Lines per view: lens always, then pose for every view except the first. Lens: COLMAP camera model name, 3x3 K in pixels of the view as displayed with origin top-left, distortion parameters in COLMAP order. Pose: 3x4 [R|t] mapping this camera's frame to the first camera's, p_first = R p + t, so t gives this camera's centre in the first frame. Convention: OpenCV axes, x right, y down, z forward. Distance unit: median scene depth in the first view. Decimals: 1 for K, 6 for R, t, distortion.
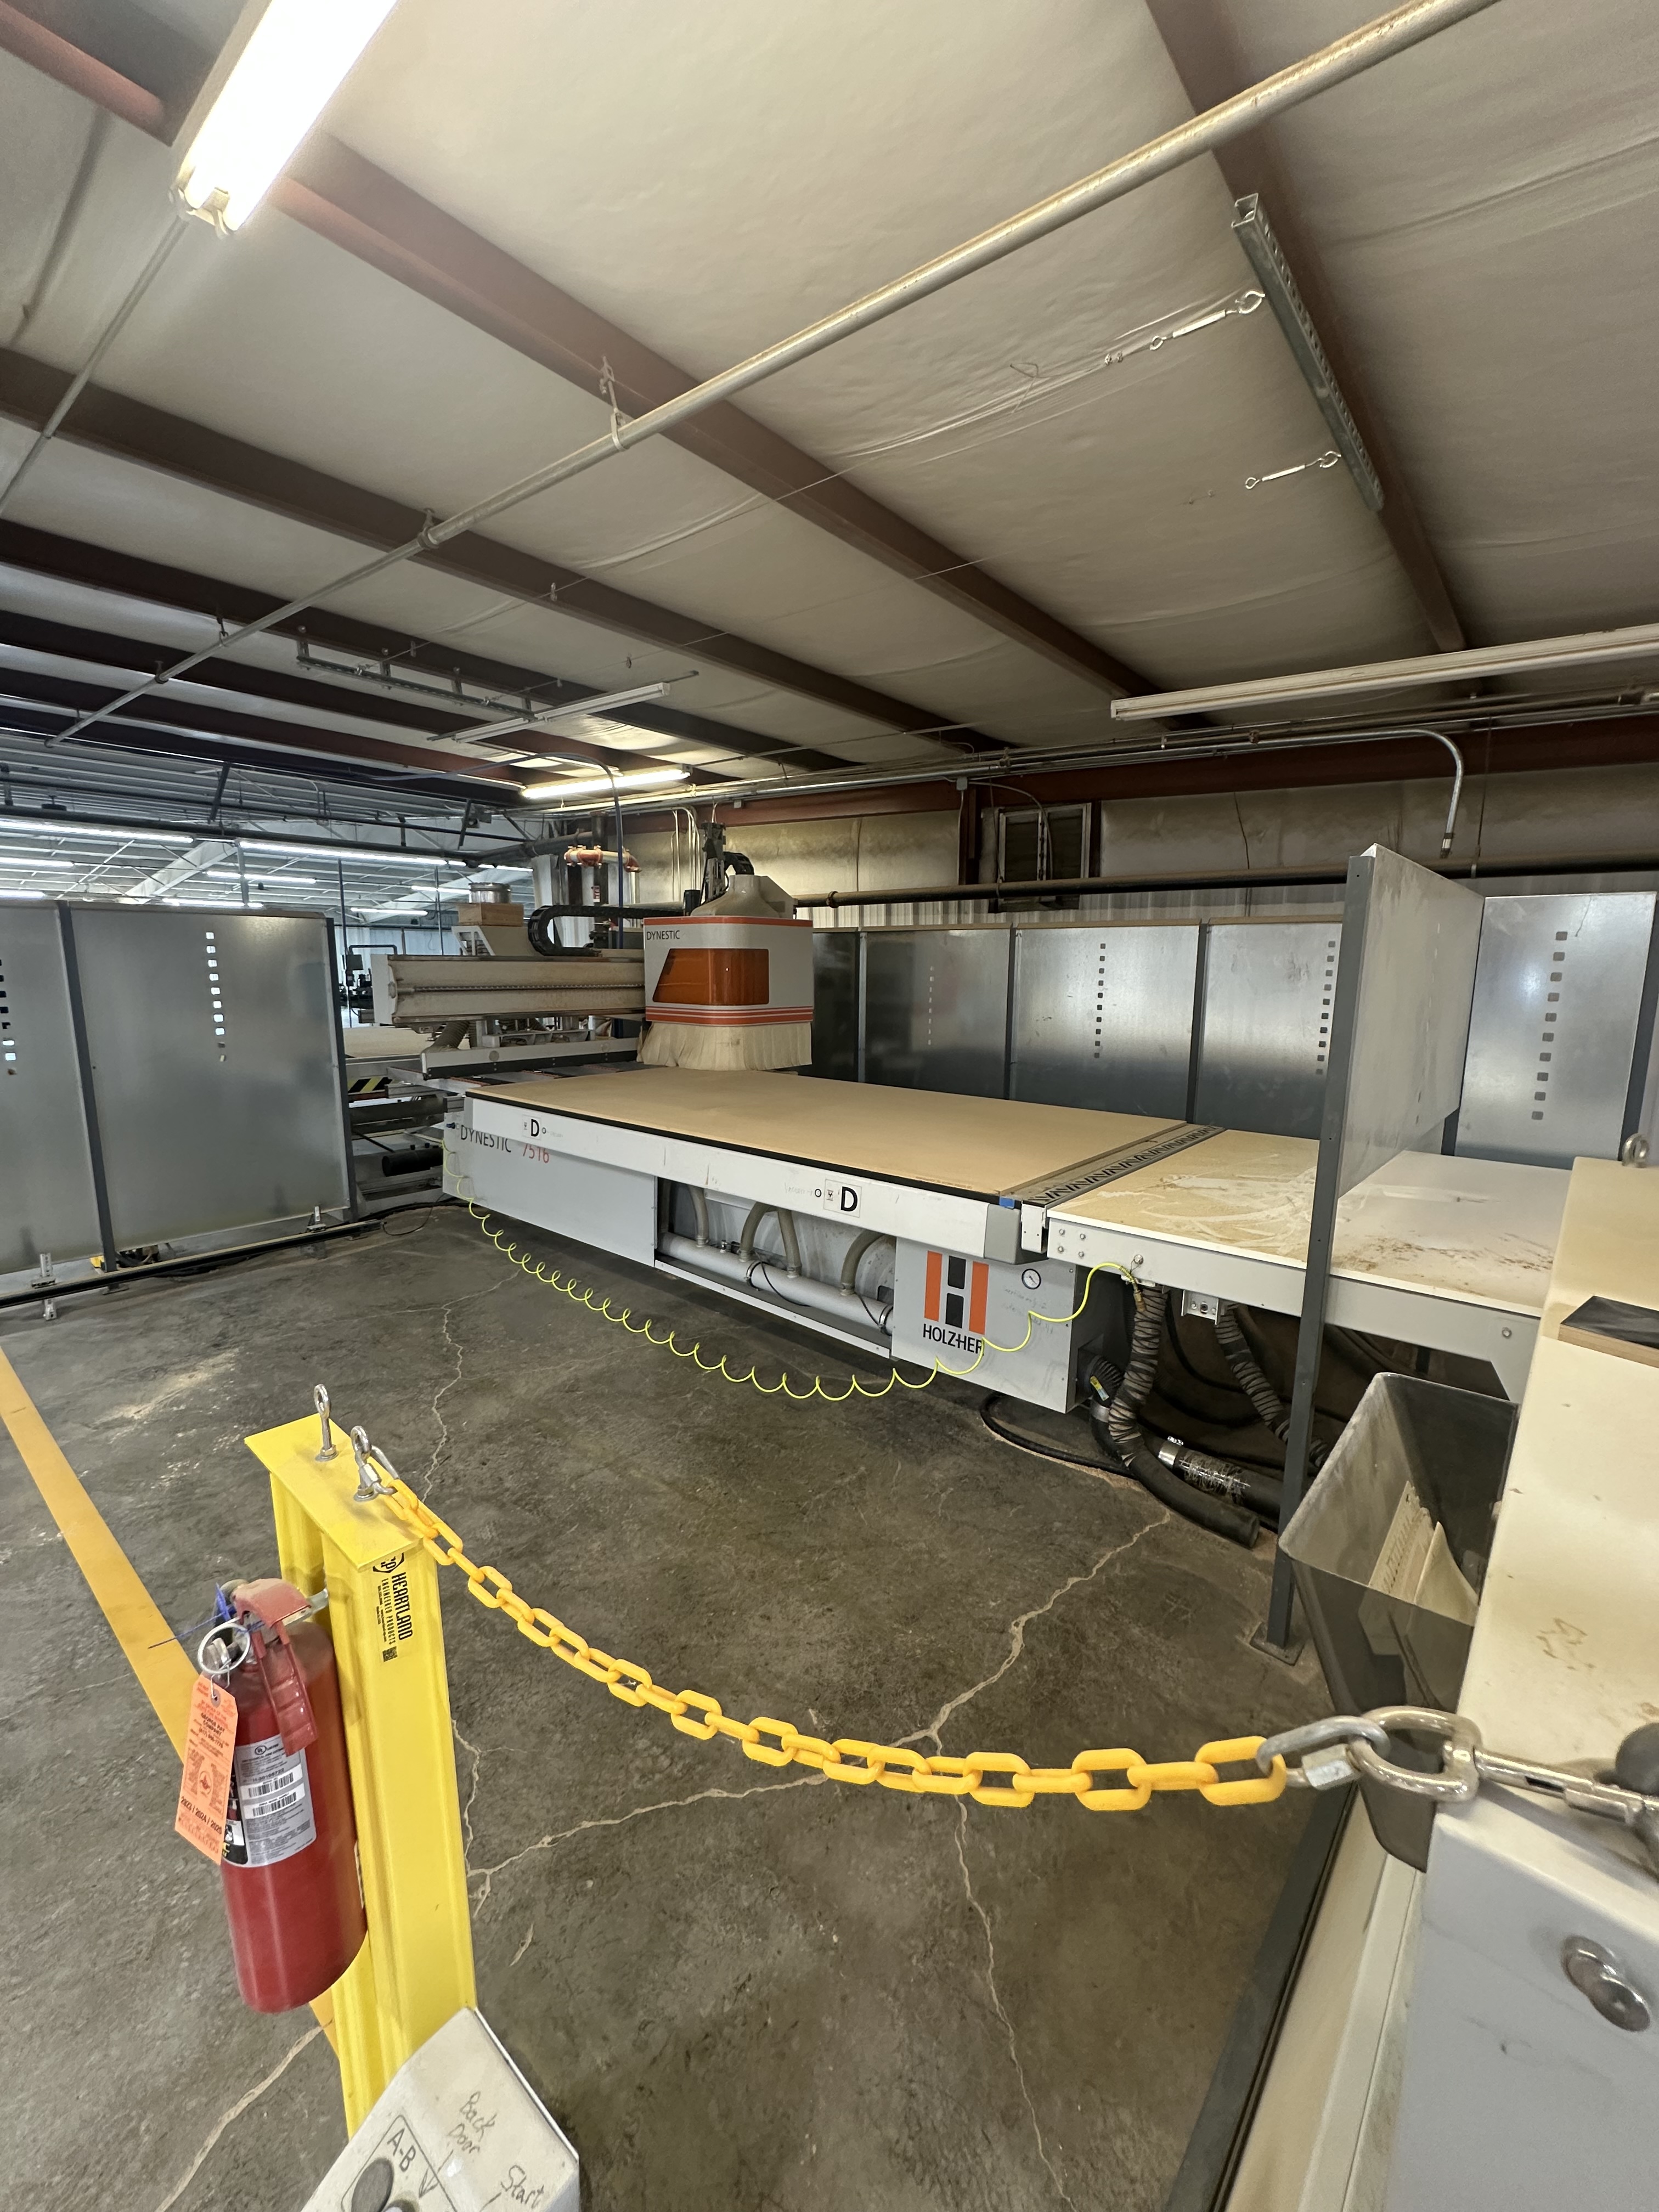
lens RADIAL K [[881.8, 0, 833.6], [0, 881.8, 1106.6], [0, 0, 1]] dist [-0.004384, 0.000889]
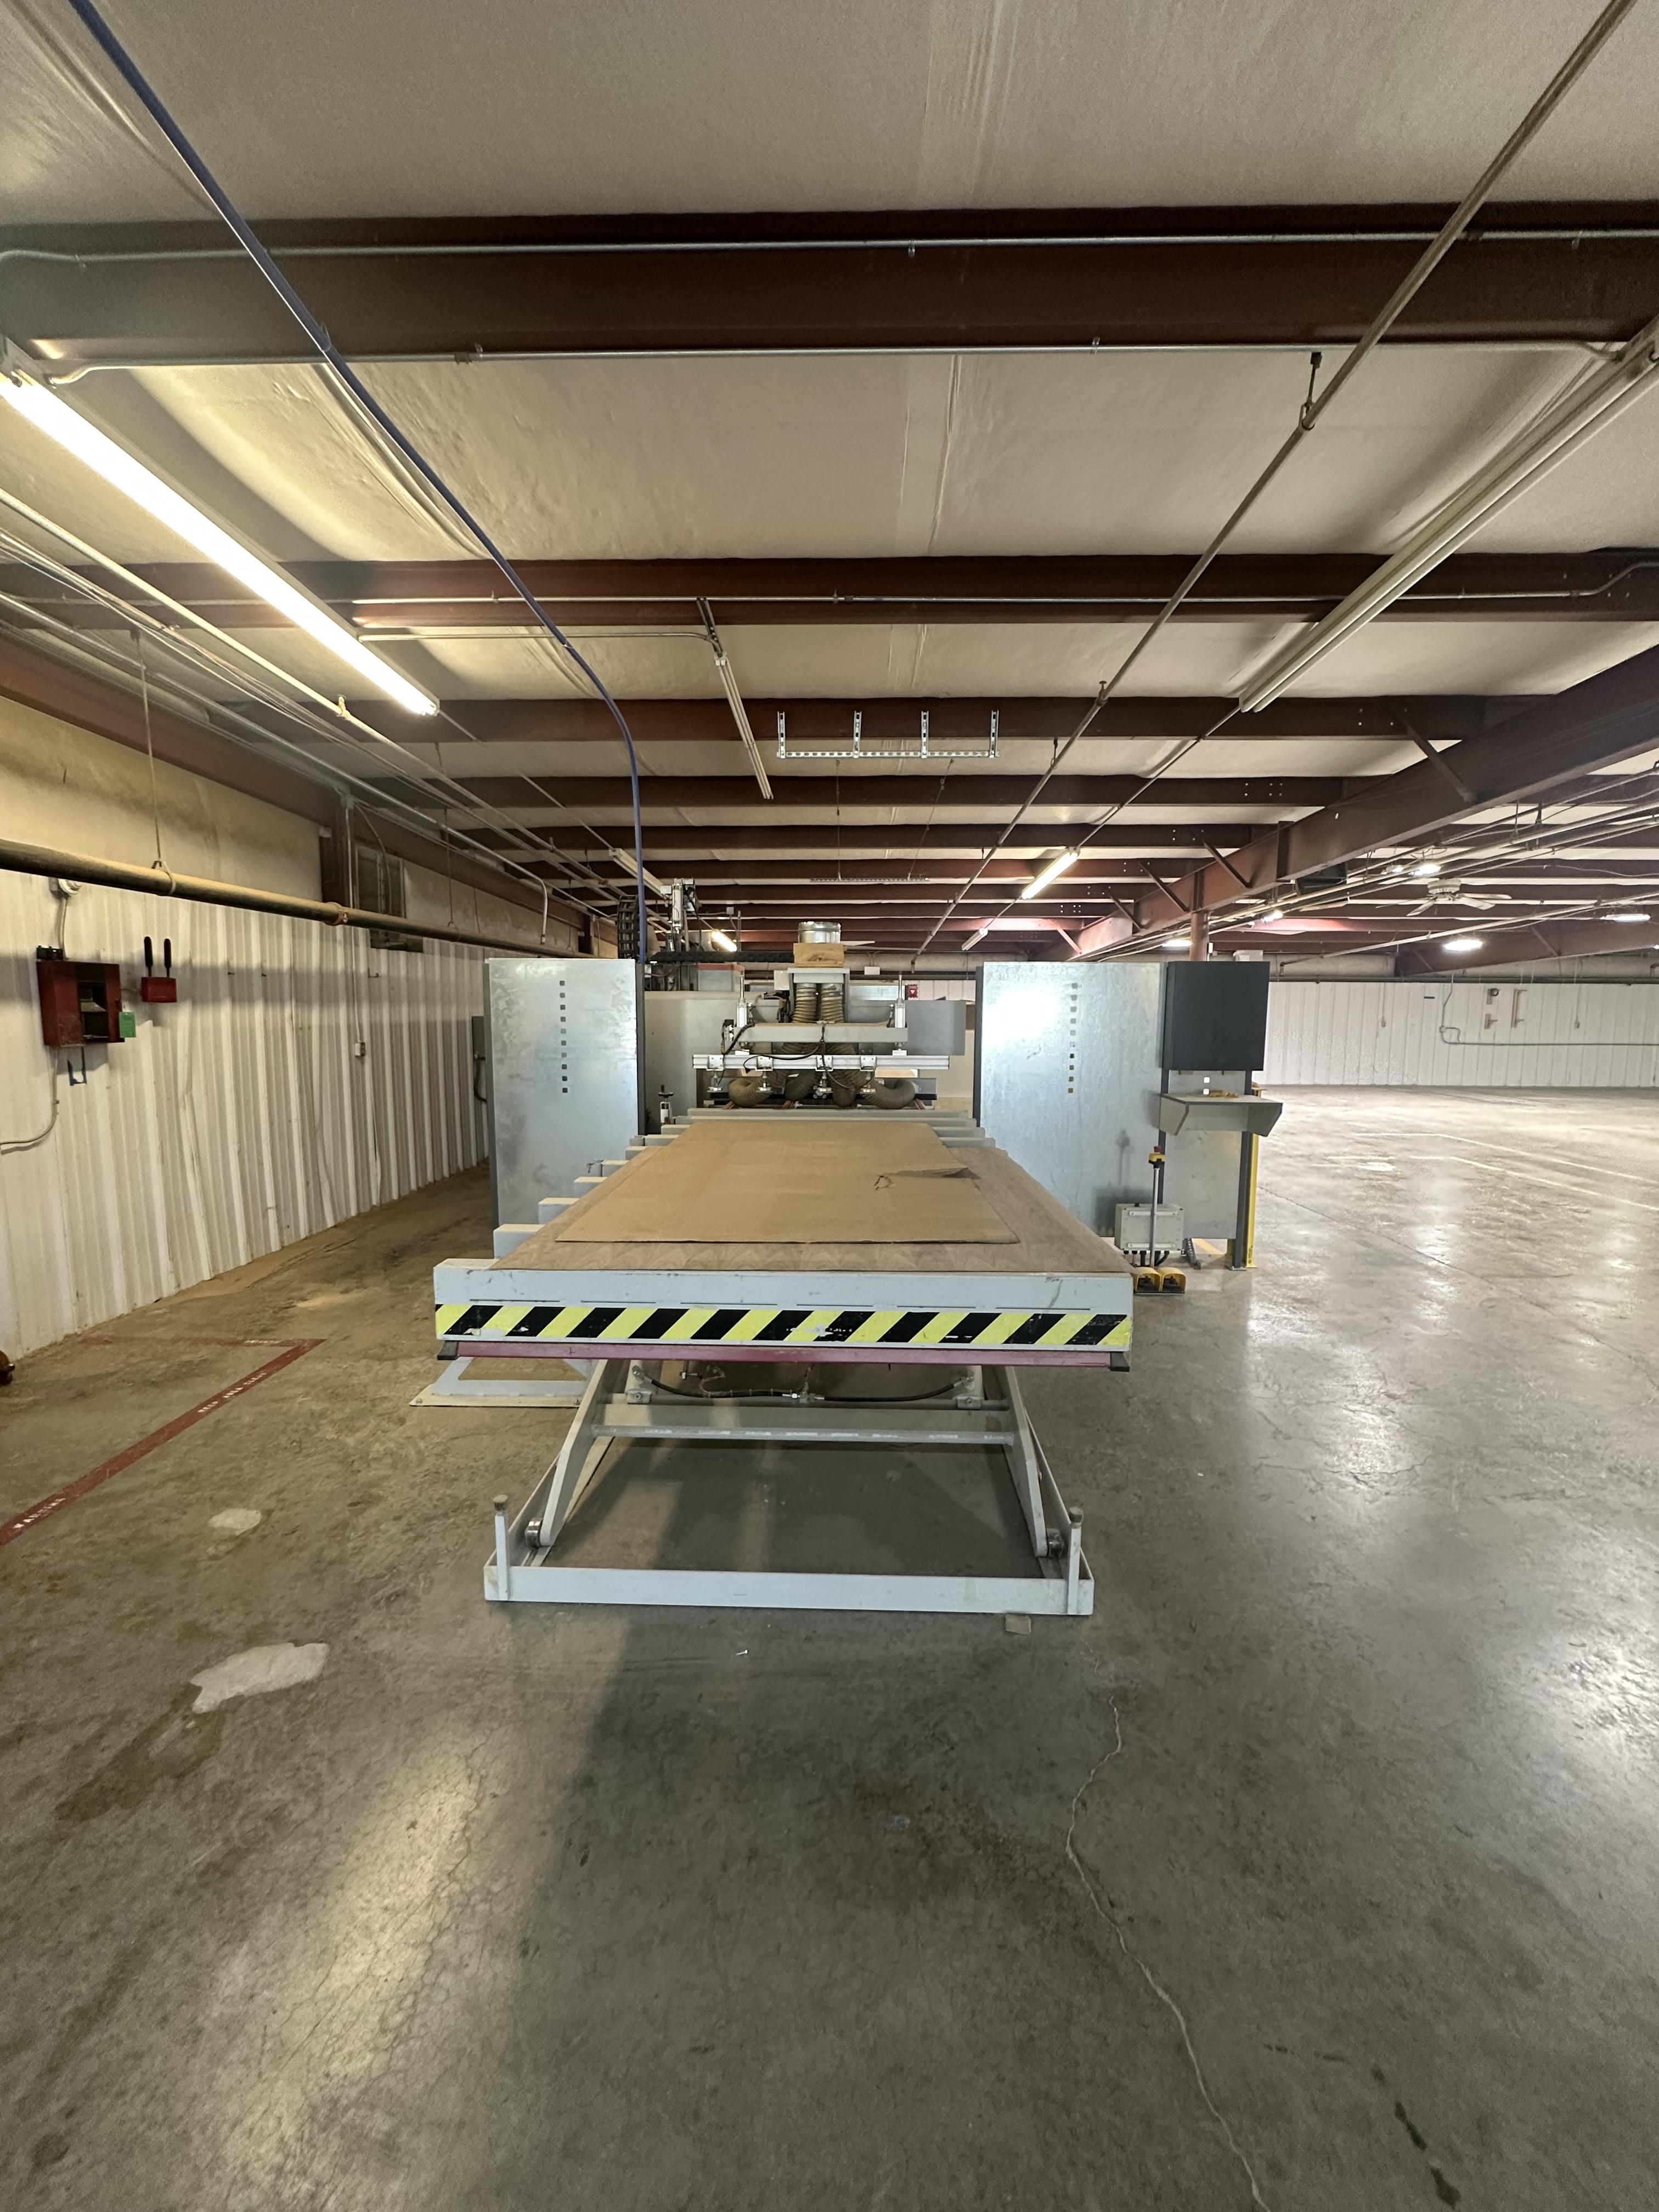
lens RADIAL K [[881.8, 0, 833.6], [0, 881.8, 1106.6], [0, 0, 1]] dist [-0.004384, 0.000889]
pose [[-0.627552, -0.101244, 0.771964, -1.172878], [0.114716, 0.968664, 0.220297, -0.274313], [-0.770077, 0.226805, -0.596272, 1.626348]]
